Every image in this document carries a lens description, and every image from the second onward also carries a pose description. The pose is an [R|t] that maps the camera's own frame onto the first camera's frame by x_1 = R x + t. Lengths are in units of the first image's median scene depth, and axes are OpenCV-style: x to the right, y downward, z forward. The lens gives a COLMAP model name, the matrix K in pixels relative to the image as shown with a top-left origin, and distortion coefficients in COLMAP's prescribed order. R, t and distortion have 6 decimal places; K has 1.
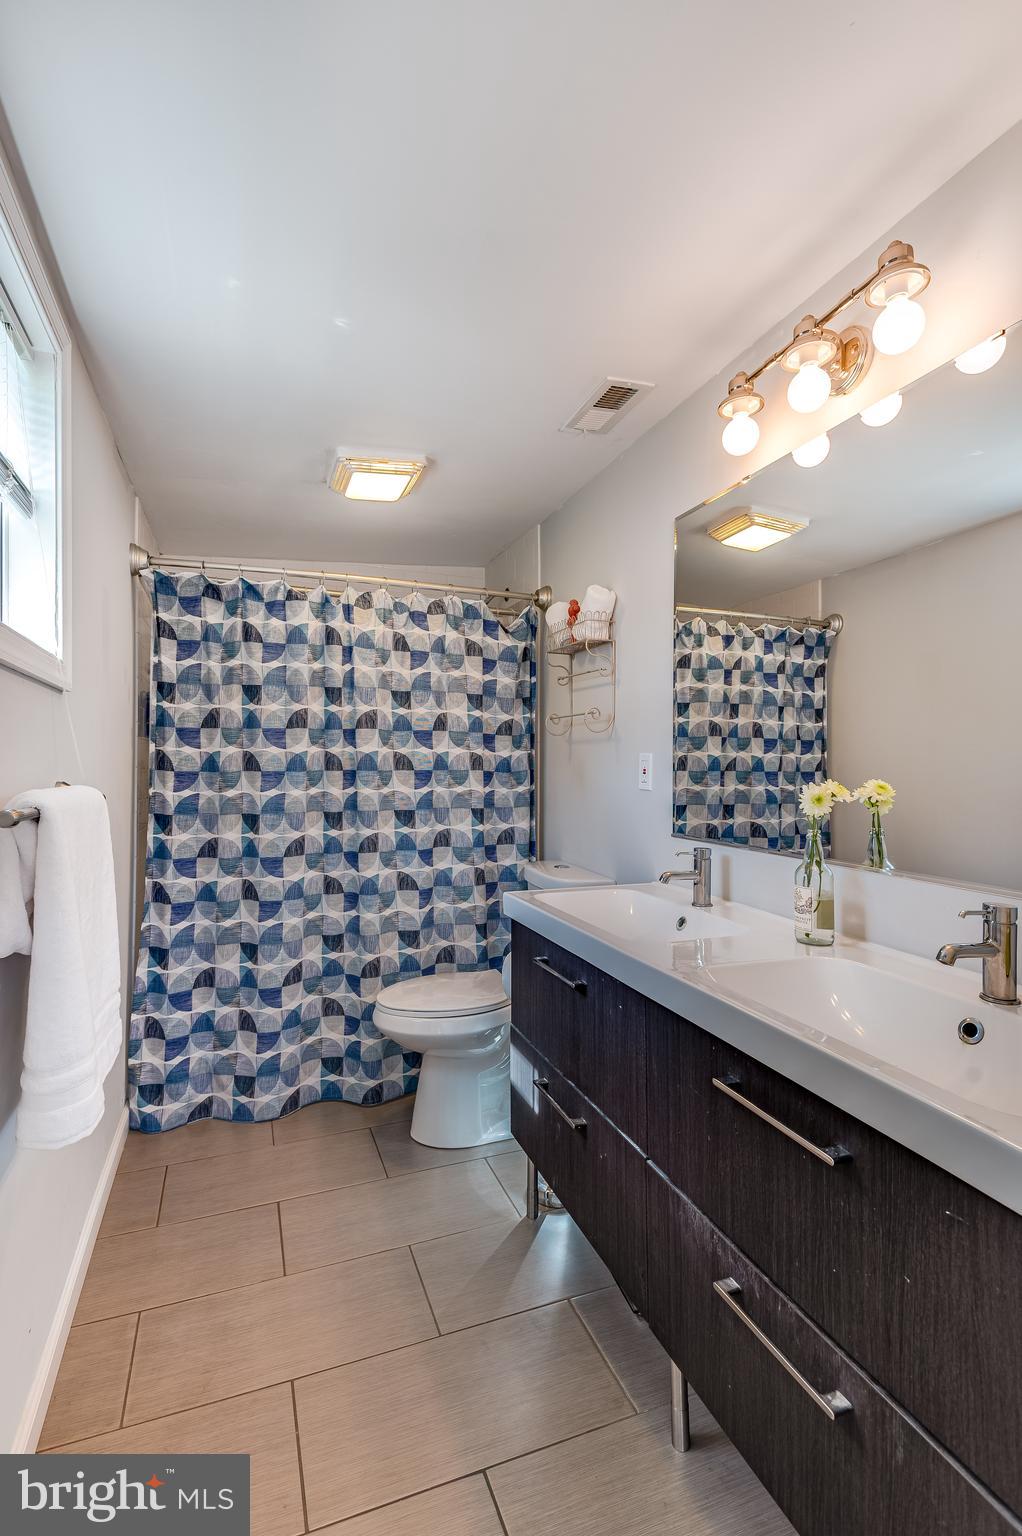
lens RADIAL K [[698.7, 0, 511.0], [0, 698.7, 768.0], [0, 0, 1]] dist [0.063675, -0.000142]
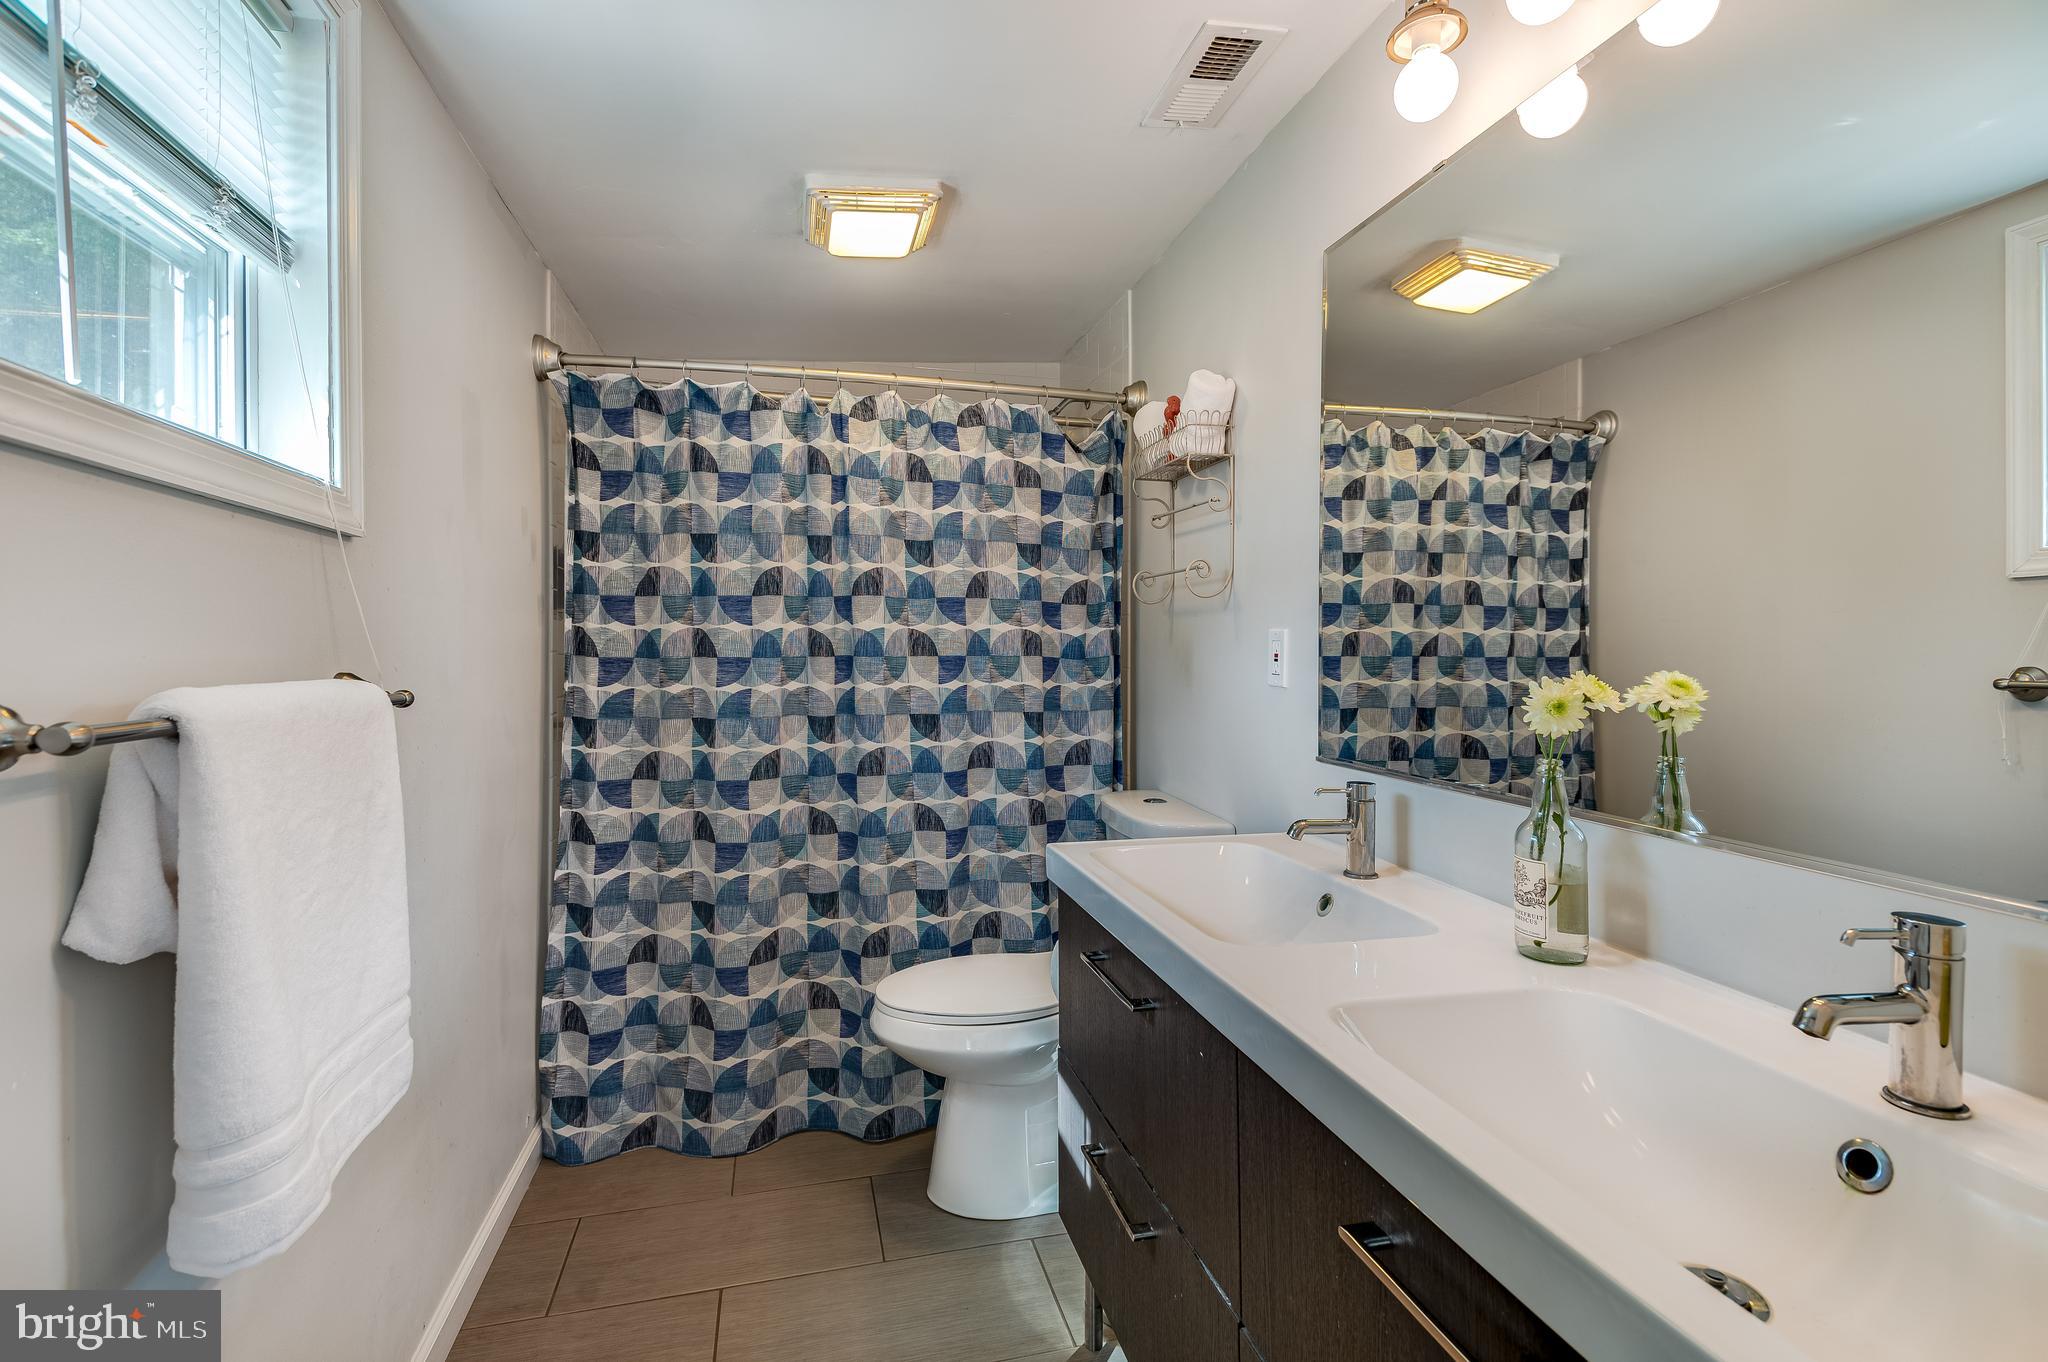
lens RADIAL K [[926.1, 0, 1028.0], [0, 926.1, 662.5], [0, 0, 1]] dist [0.074450, -0.027521]
pose [[0.992615, 0.000004, -0.121309, 0.060078], [0.001209, 0.999950, 0.009925, 0.000811], [0.121303, -0.009998, 0.992565, 0.113160]]
